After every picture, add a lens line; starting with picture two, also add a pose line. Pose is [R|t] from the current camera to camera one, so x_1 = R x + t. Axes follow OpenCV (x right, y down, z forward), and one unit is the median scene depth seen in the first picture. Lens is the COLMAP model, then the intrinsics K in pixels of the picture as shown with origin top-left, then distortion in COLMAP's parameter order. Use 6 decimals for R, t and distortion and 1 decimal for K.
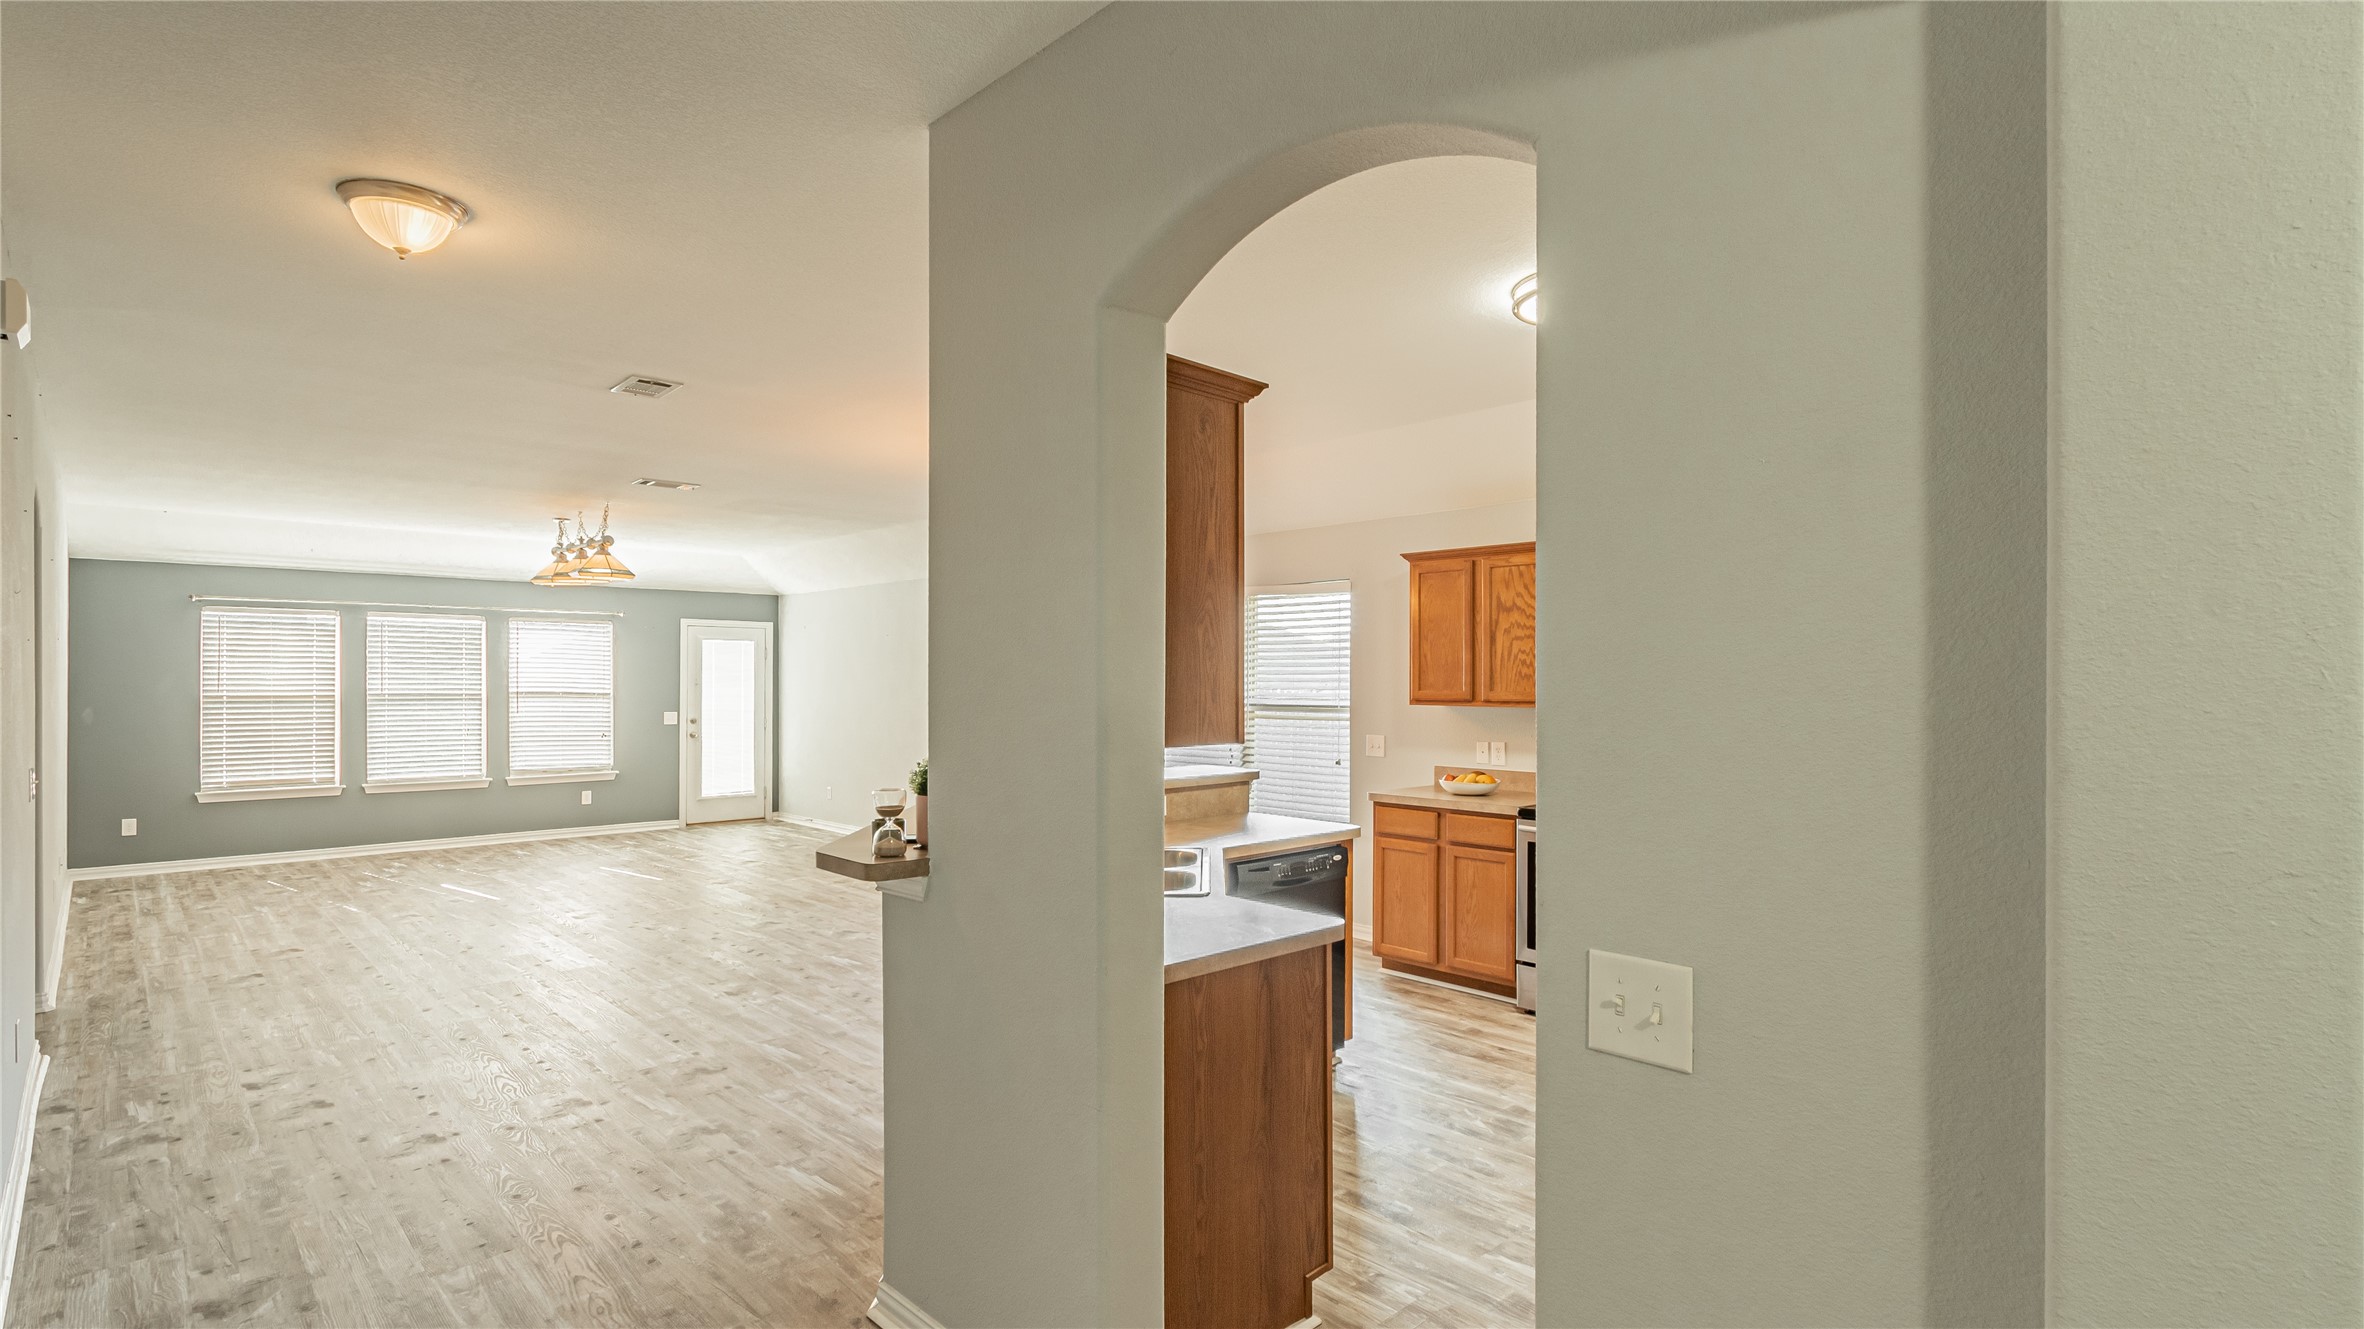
lens RADIAL K [[1111.9, 0, 1186.5], [0, 1111.9, 679.8], [0, 0, 1]] dist [0.009420, -0.005436]
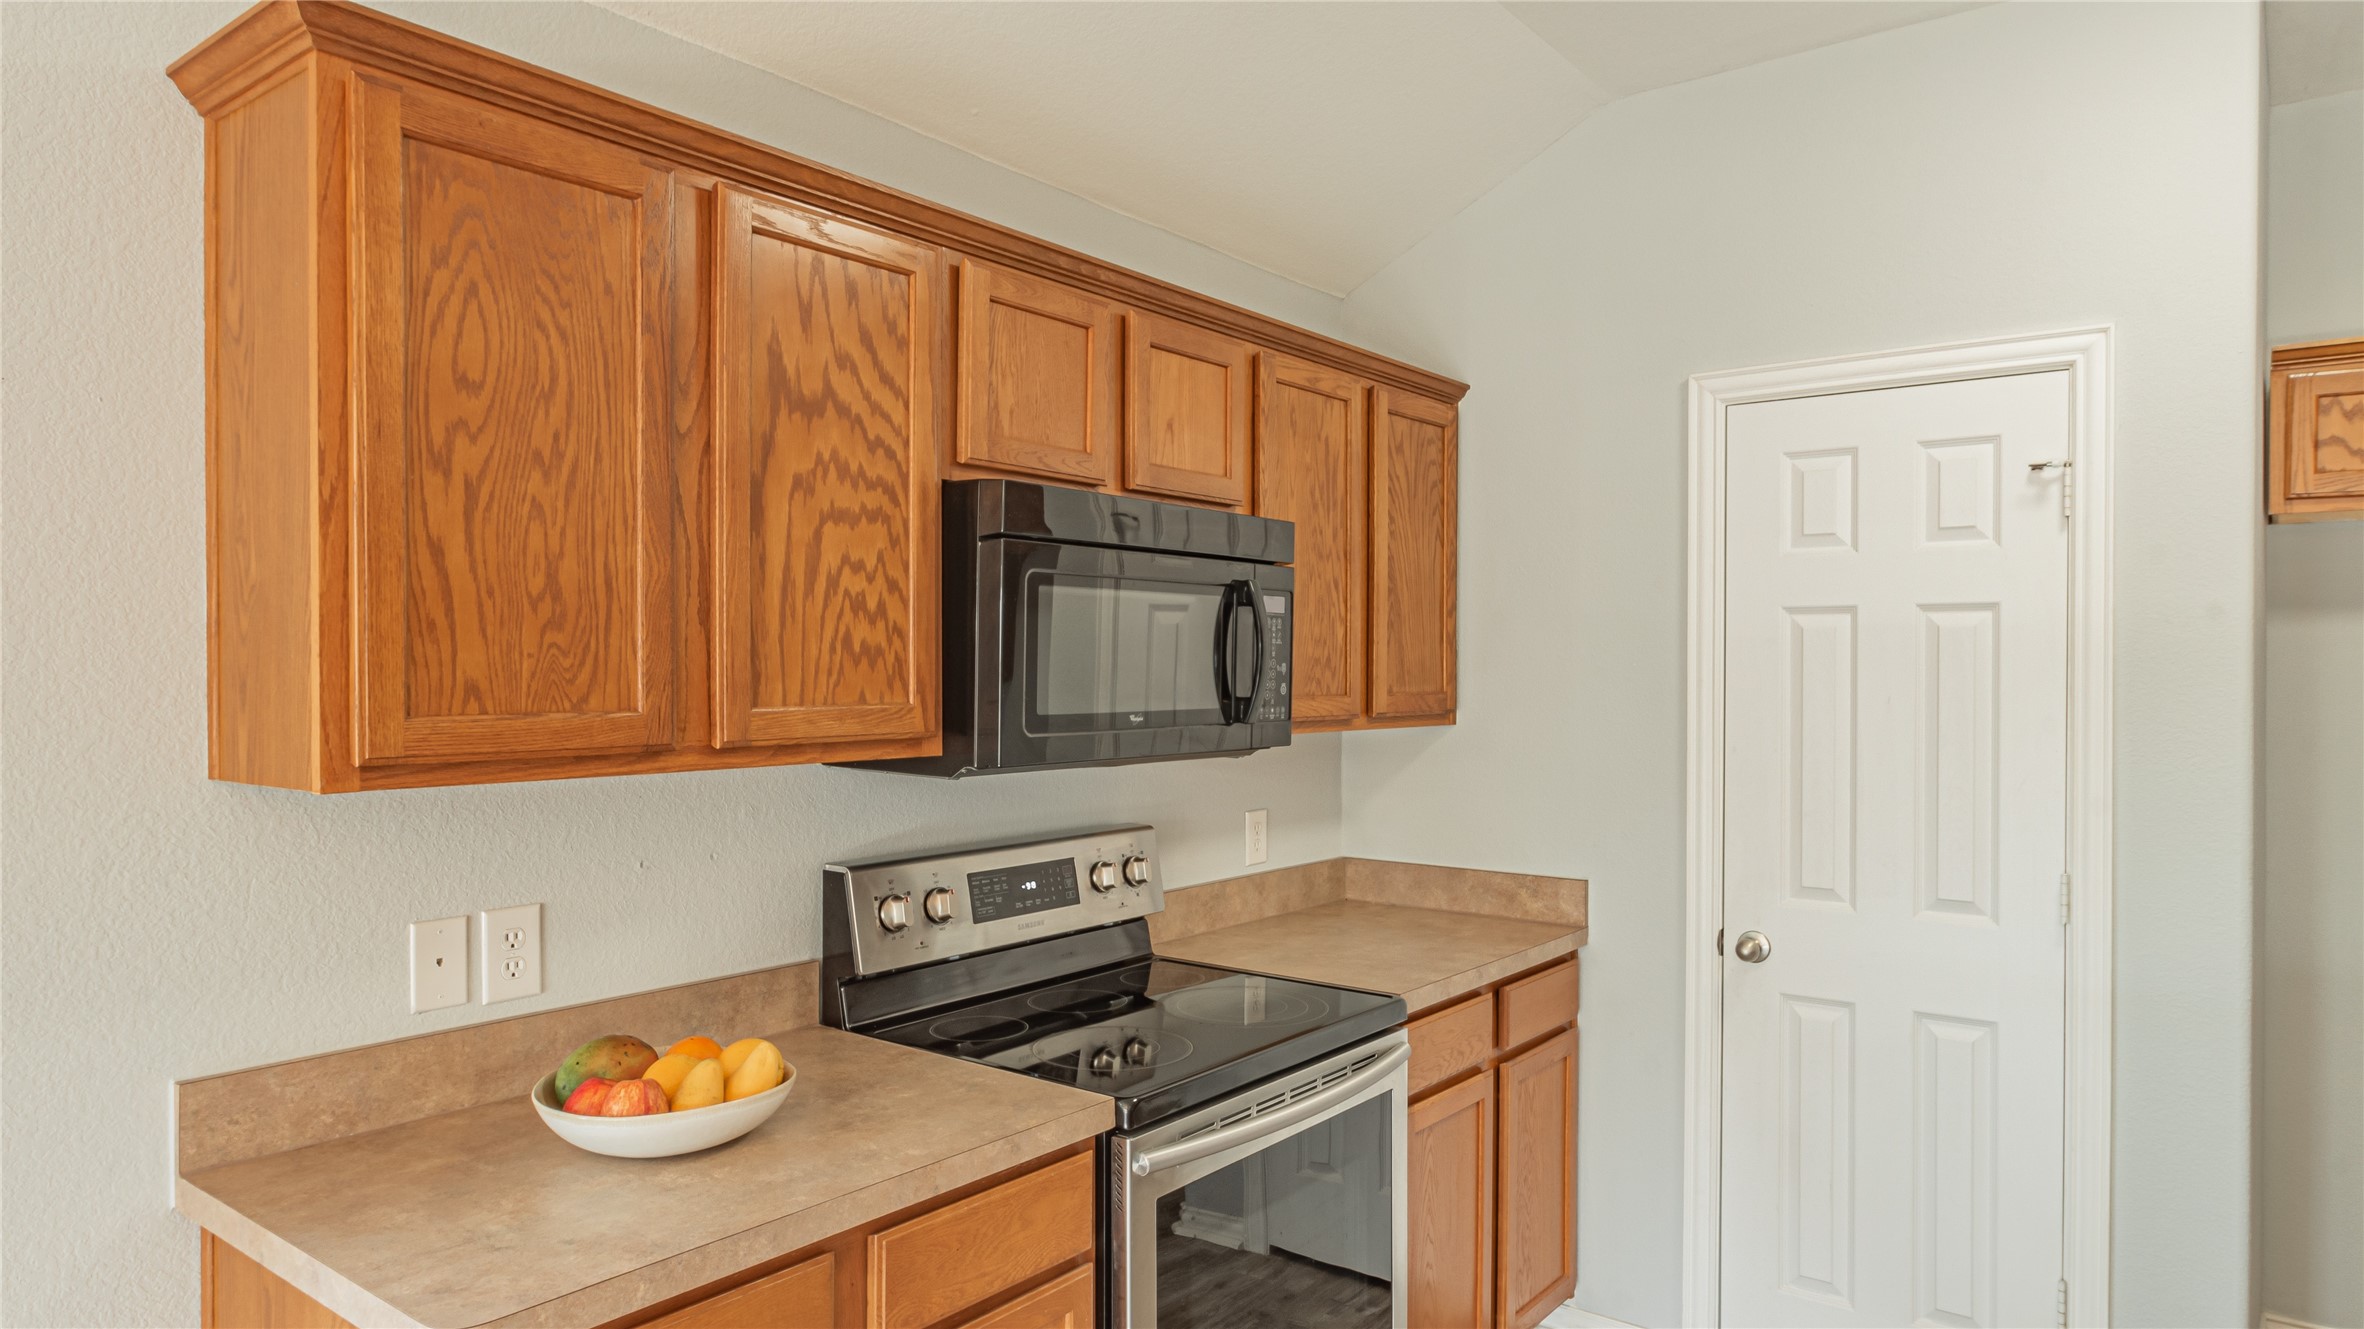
lens RADIAL K [[1438.7, 0, 1182.9], [0, 1438.7, 680.8], [0, 0, 1]] dist [0.001138, 0.001643]
pose [[-0.149954, -0.011433, 0.988627, -0.071640], [-0.001925, 0.999935, 0.011272, -0.000150], [-0.988691, -0.000212, -0.149966, 0.941920]]
